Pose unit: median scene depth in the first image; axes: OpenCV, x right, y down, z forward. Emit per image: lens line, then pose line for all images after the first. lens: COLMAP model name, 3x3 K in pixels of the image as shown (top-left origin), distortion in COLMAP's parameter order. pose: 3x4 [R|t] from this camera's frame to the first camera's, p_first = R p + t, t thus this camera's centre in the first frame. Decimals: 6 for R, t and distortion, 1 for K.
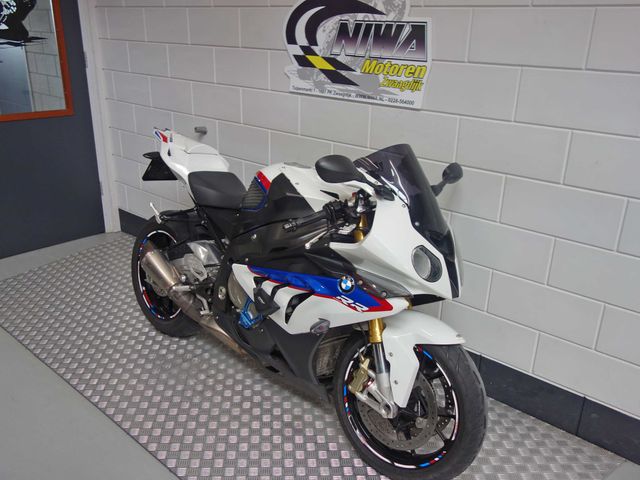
lens RADIAL K [[571.0, 0, 320.0], [0, 571.0, 240.0], [0, 0, 1]] dist [-0.000337, -0.001900]
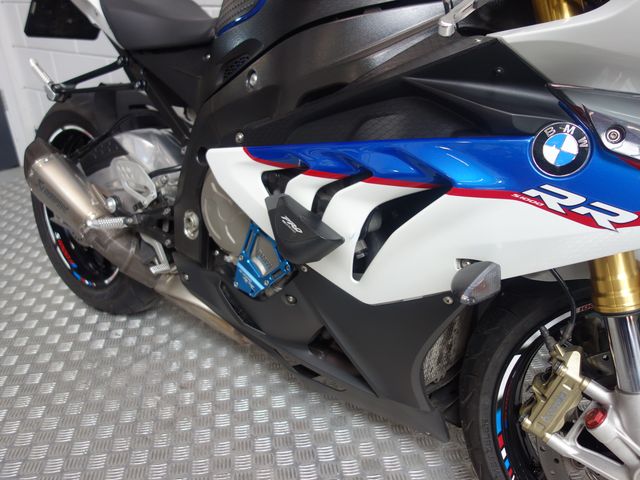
lens RADIAL K [[571.0, 0, 320.0], [0, 571.0, 240.0], [0, 0, 1]] dist [-0.000337, -0.001900]
pose [[0.996076, -0.081323, 0.034909, -0.083804], [0.077644, 0.992325, 0.096239, 0.068659], [-0.042467, -0.093151, 0.994746, 0.530659]]
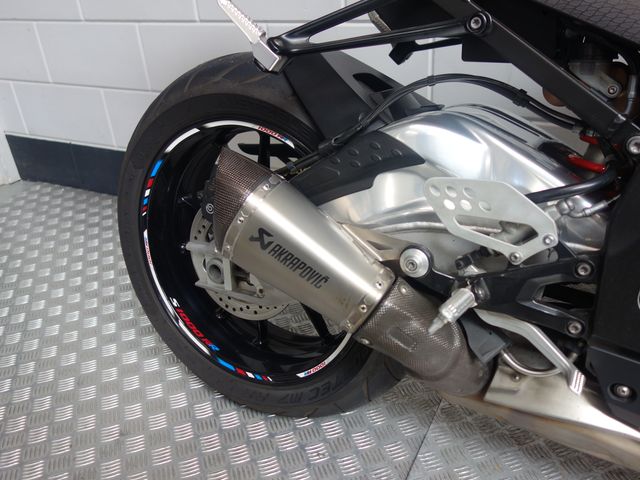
lens RADIAL K [[571.0, 0, 320.0], [0, 571.0, 240.0], [0, 0, 1]] dist [-0.000337, -0.001900]
pose [[0.965252, -0.194842, 0.174142, -0.351323], [0.169732, 0.974141, 0.149131, 0.011241], [-0.198696, -0.114391, 0.973363, 0.816269]]
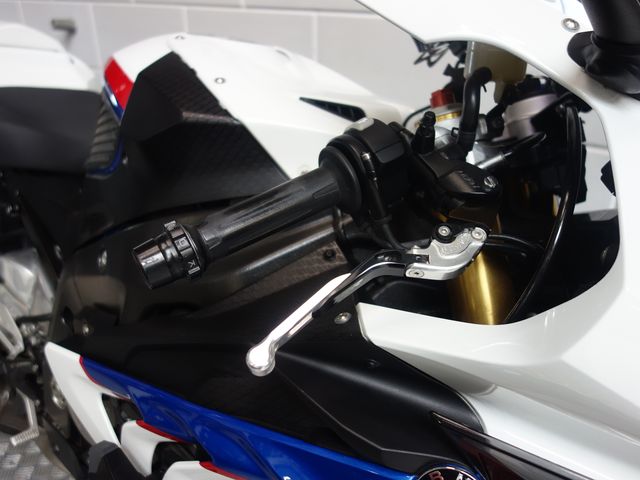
lens RADIAL K [[571.0, 0, 320.0], [0, 571.0, 240.0], [0, 0, 1]] dist [-0.000337, -0.001900]
pose [[0.997256, -0.056126, 0.048271, -0.006818], [0.051934, 0.995103, 0.084095, -0.034774], [-0.052755, -0.081357, 0.995288, 0.621143]]
